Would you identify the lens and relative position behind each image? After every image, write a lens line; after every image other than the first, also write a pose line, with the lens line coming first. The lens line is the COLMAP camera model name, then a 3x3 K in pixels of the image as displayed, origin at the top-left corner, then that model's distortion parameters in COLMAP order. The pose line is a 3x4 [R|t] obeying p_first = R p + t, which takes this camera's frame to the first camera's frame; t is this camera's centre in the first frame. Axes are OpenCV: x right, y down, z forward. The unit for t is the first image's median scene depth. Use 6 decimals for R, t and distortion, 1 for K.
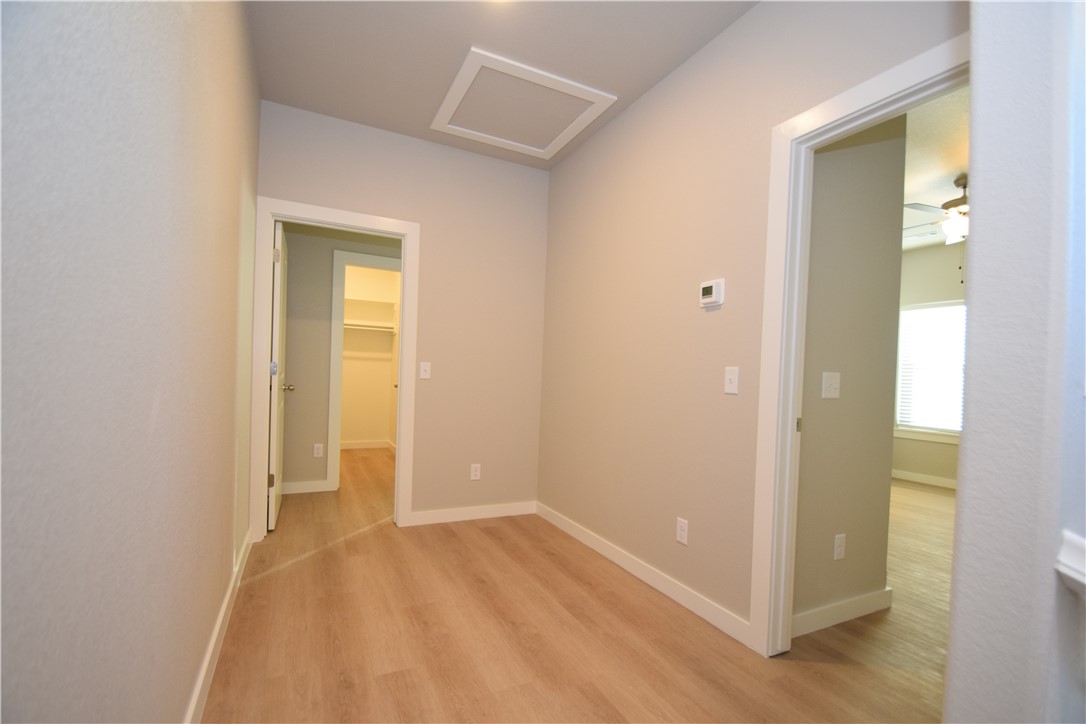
lens RADIAL K [[480.6, 0, 539.3], [0, 480.6, 385.4], [0, 0, 1]] dist [-0.001374, -0.000627]
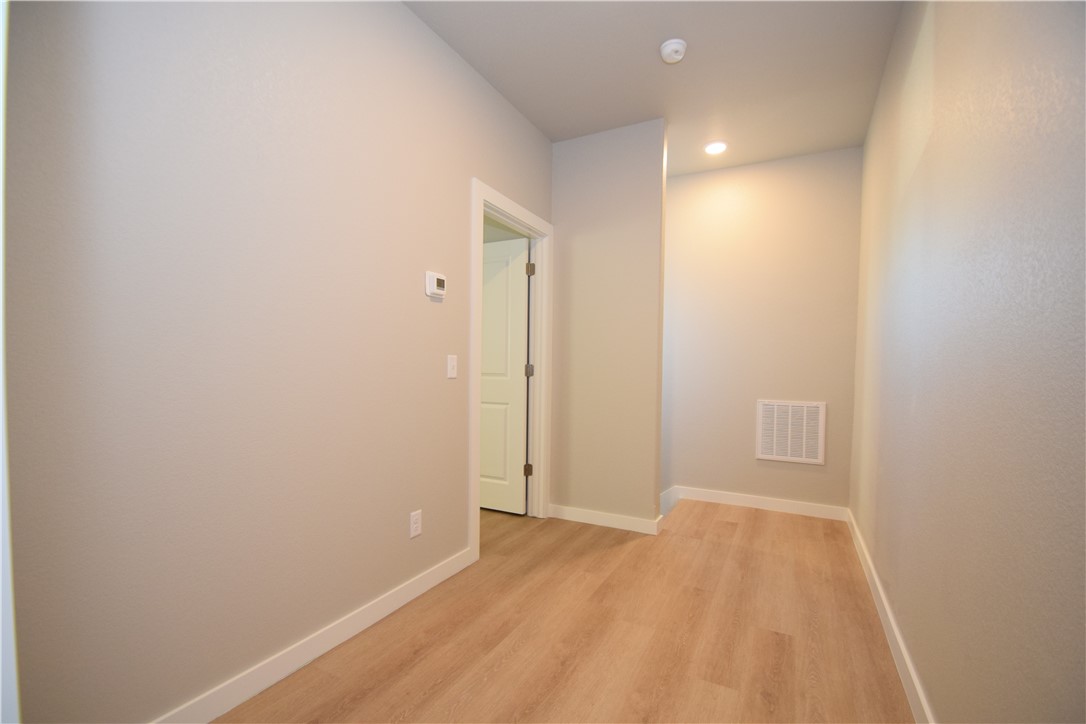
lens RADIAL K [[480.6, 0, 539.3], [0, 480.6, 385.4], [0, 0, 1]] dist [-0.001374, -0.000627]
pose [[-0.586791, -0.081399, 0.805637, -0.813131], [-0.016781, 0.995943, 0.088405, -0.086833], [-0.809564, 0.038355, -0.585777, 1.816583]]
